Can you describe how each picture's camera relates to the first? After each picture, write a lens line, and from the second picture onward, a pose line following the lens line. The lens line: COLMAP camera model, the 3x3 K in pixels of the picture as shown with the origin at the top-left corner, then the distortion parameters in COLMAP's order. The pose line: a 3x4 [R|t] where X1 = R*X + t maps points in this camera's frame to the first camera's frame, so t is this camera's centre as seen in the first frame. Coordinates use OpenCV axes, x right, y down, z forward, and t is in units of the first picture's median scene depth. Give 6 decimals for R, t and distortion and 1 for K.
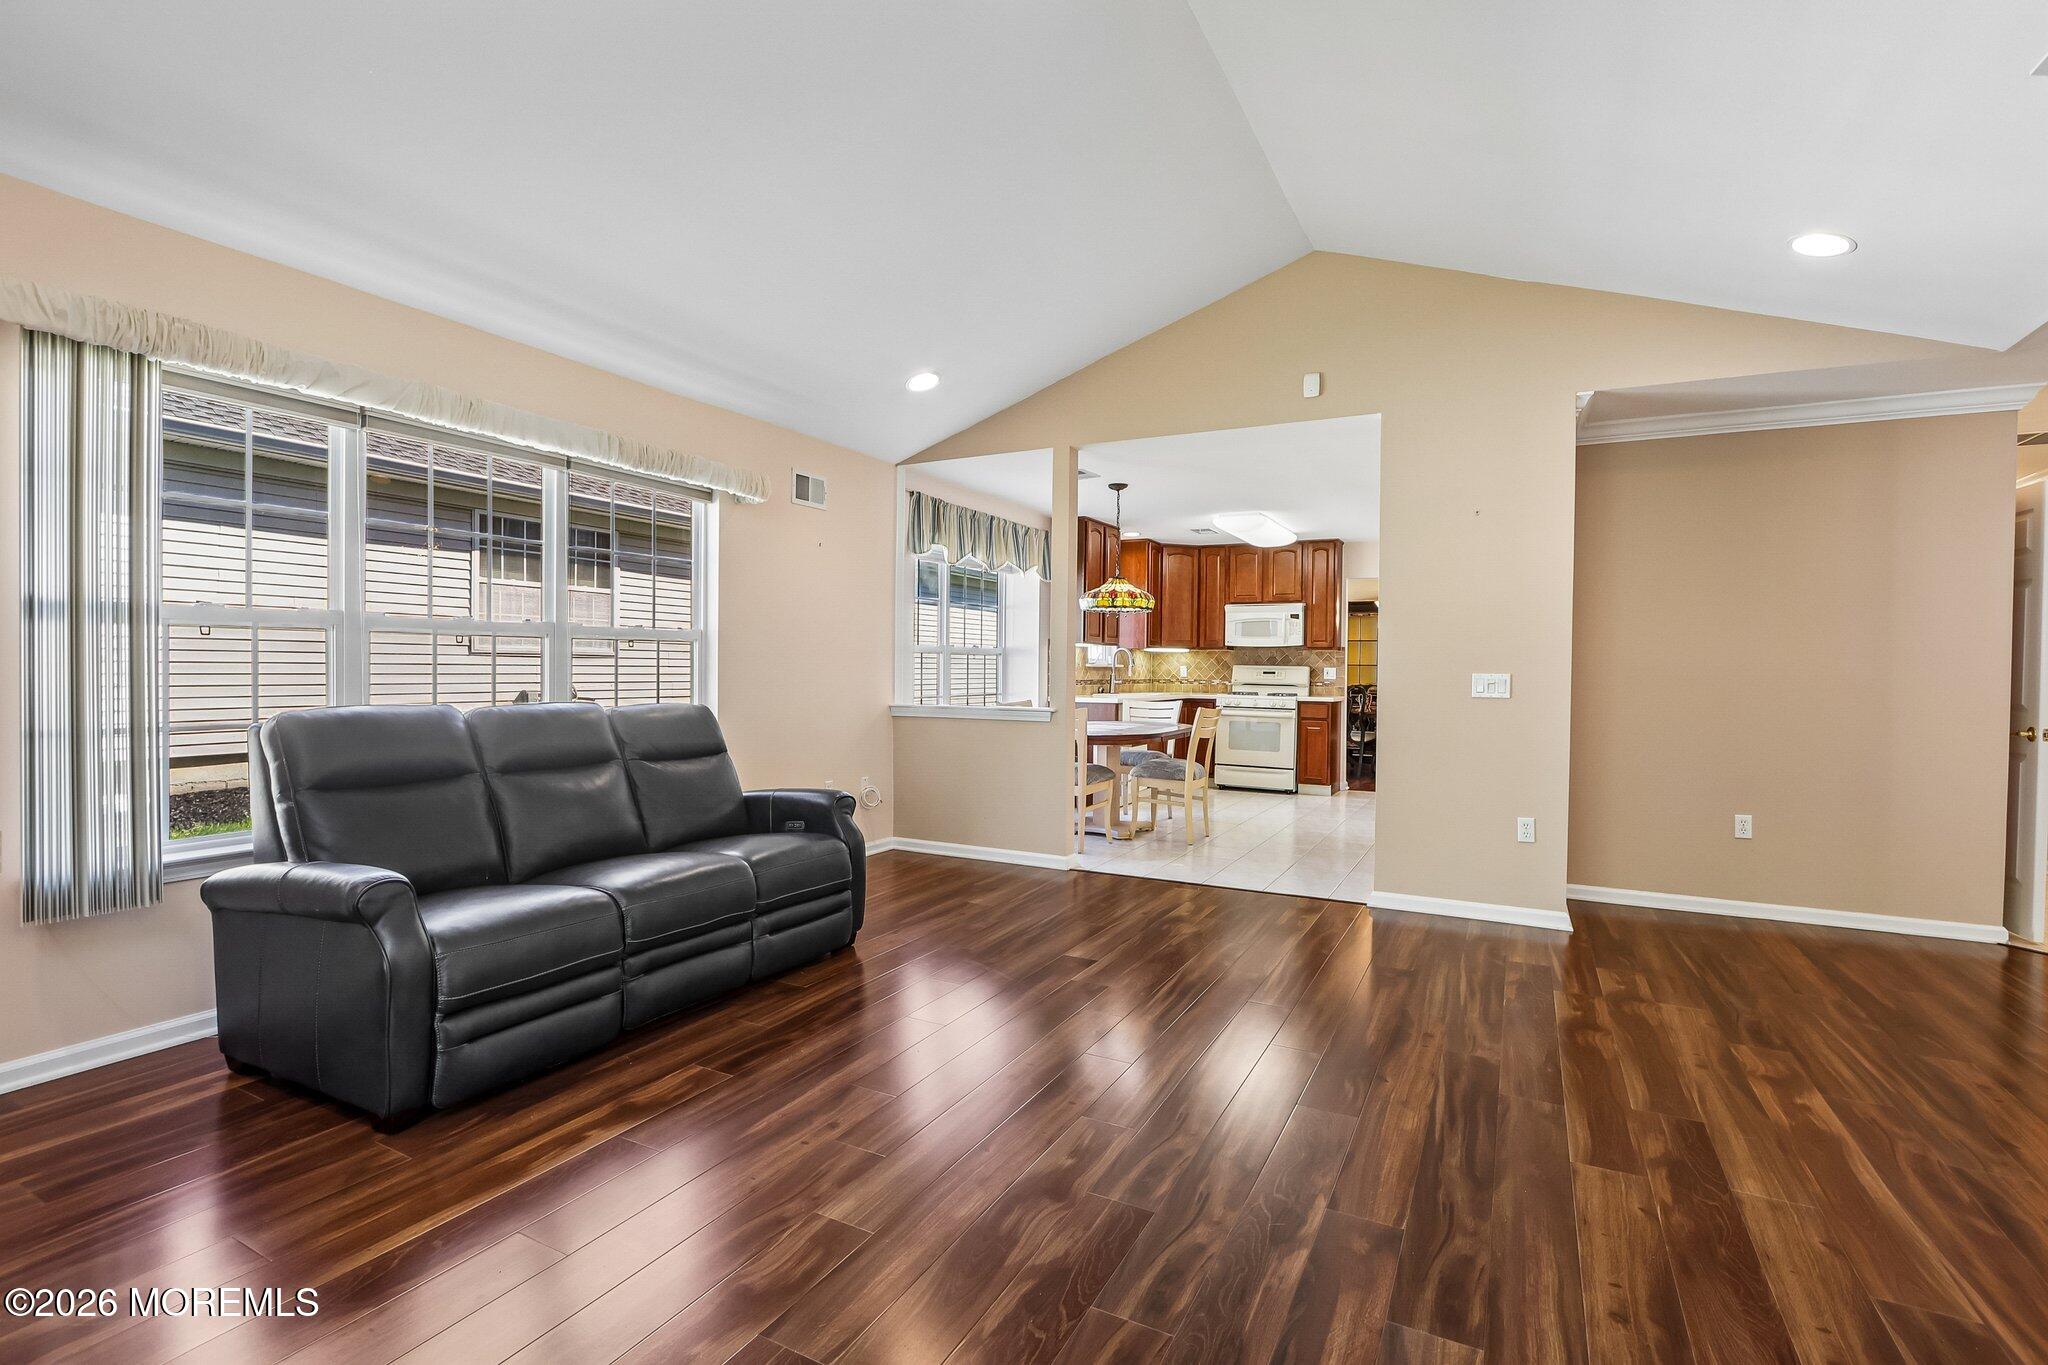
lens RADIAL K [[949.1, 0, 982.1], [0, 949.1, 694.7], [0, 0, 1]] dist [-0.019979, 0.003851]
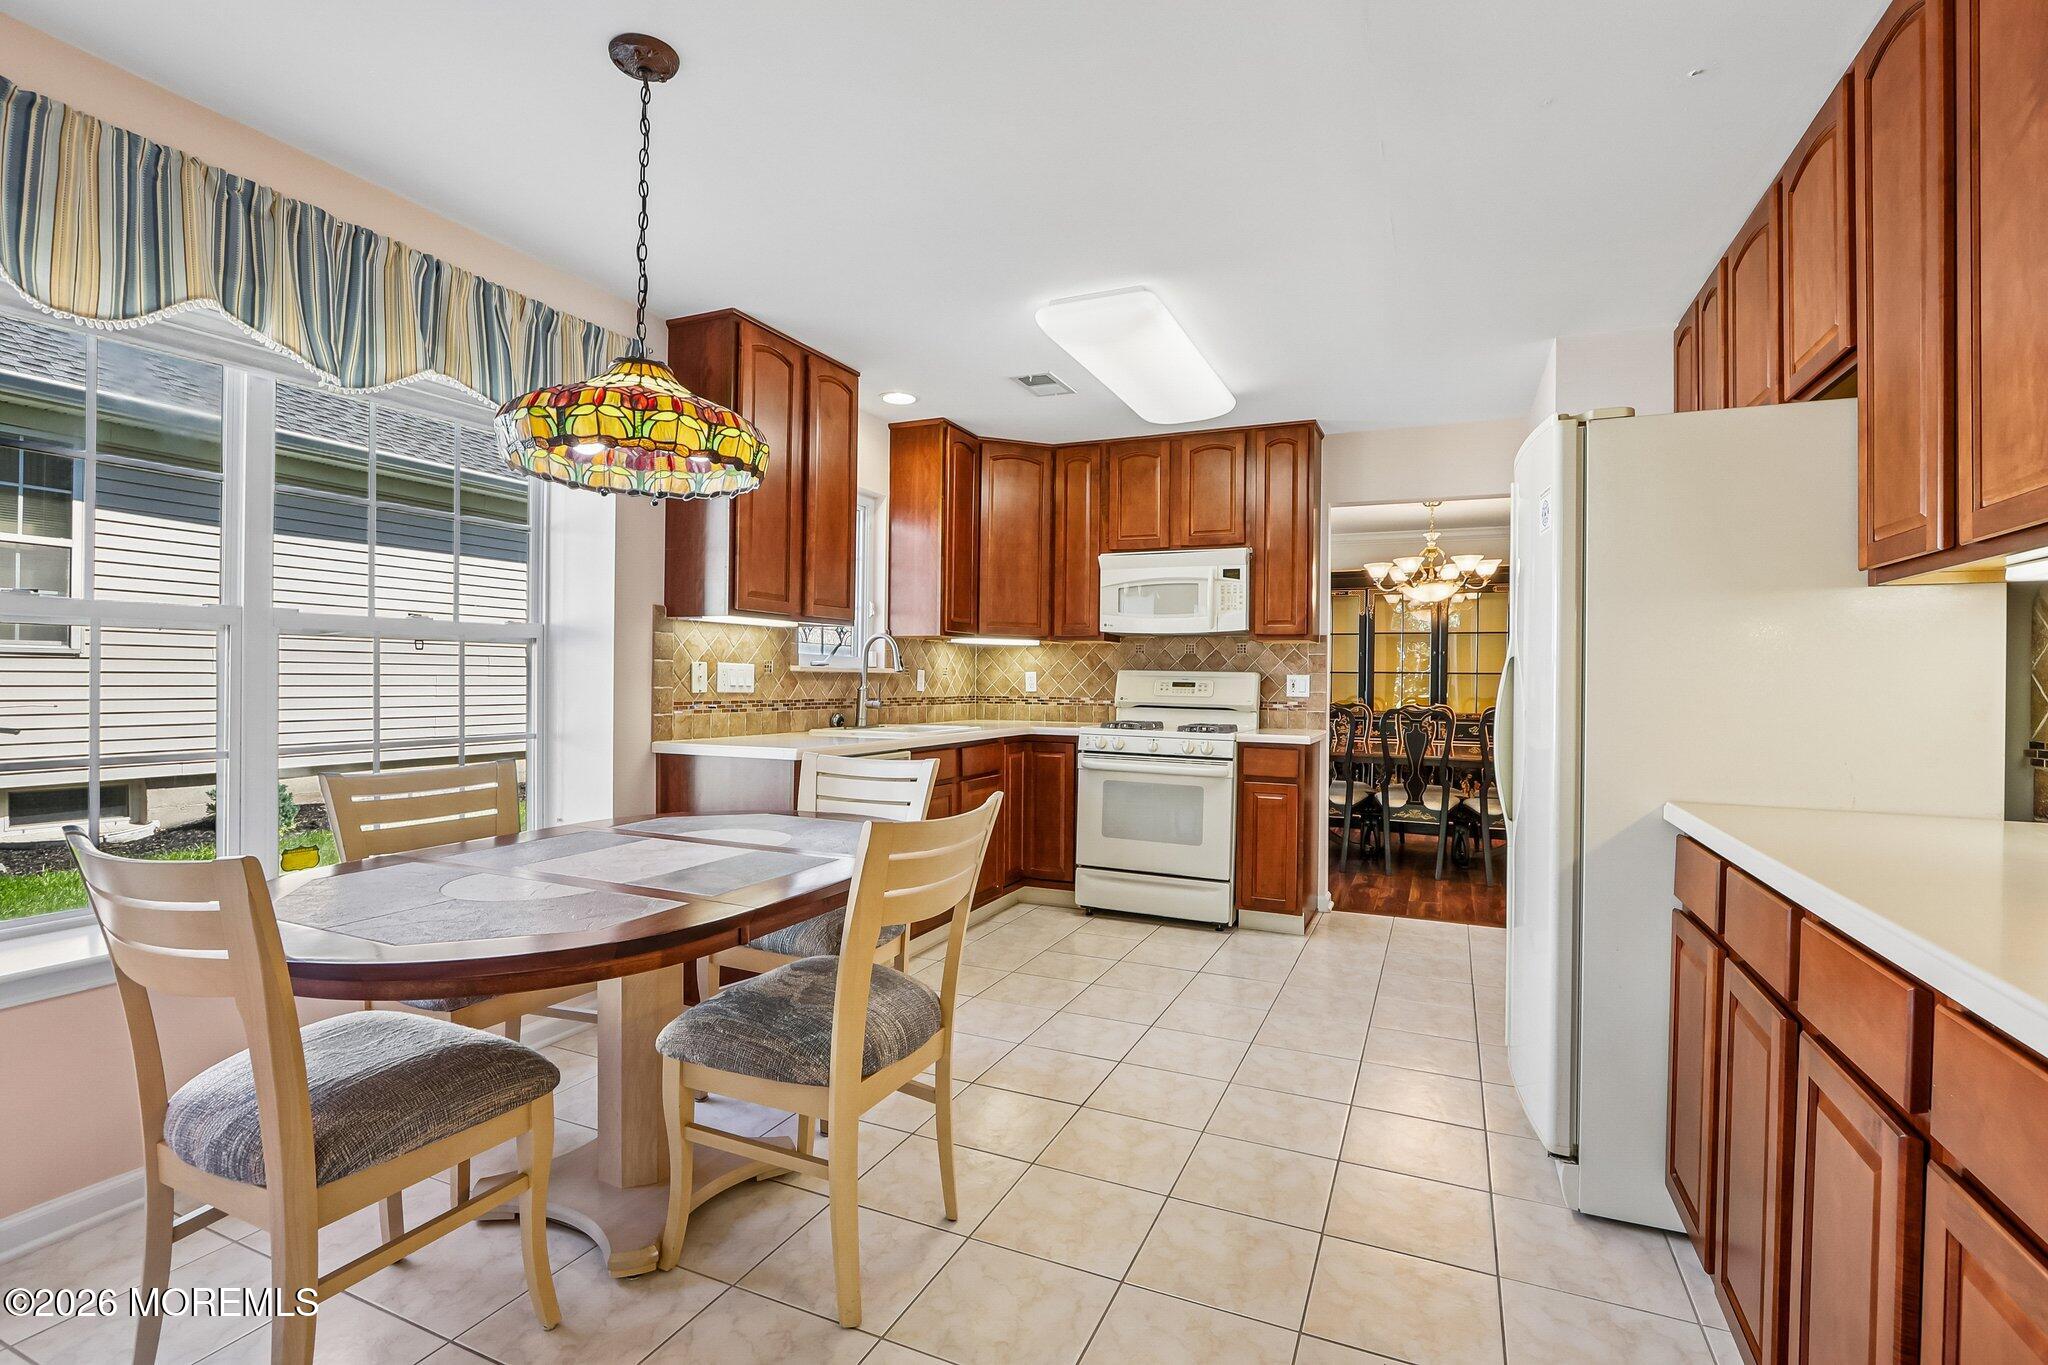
lens RADIAL K [[949.1, 0, 1016.9], [0, 949.1, 680.4], [0, 0, 1]] dist [-0.019979, 0.003851]
pose [[0.995864, 0.002921, 0.090808, 0.167989], [-0.001307, 0.999840, -0.017828, -0.016193], [-0.090845, 0.017636, 0.995709, 0.500319]]
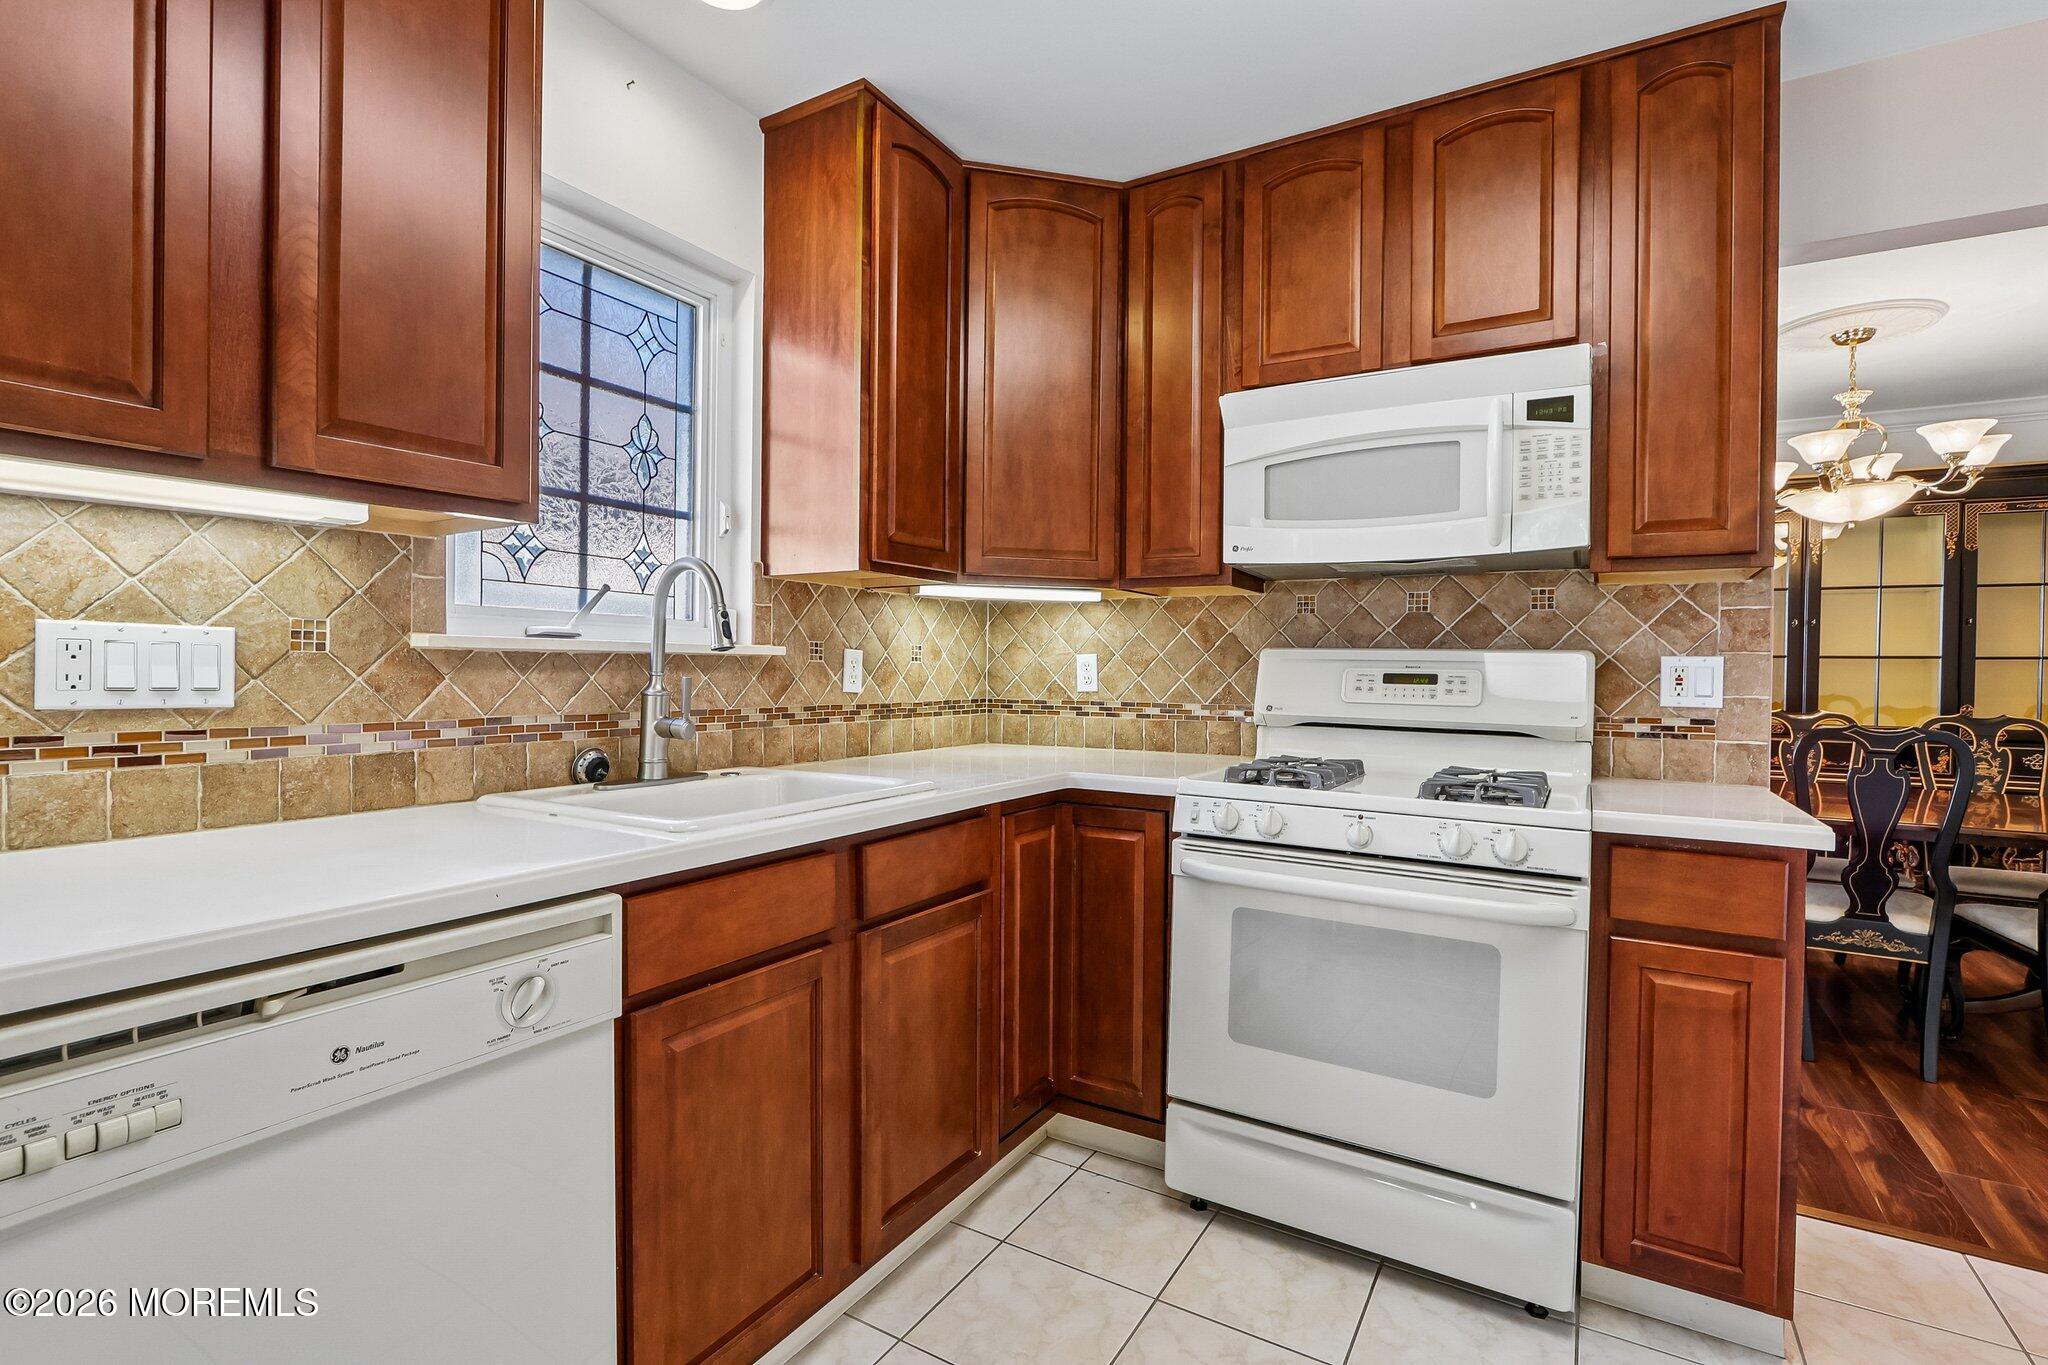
lens RADIAL K [[949.1, 0, 1012.4], [0, 949.1, 680.5], [0, 0, 1]] dist [-0.019979, 0.003851]
pose [[0.999480, 0.001144, -0.032223, 0.216359], [-0.001364, 0.999976, -0.006824, -0.021378], [0.032214, 0.006864, 0.999457, 0.780172]]
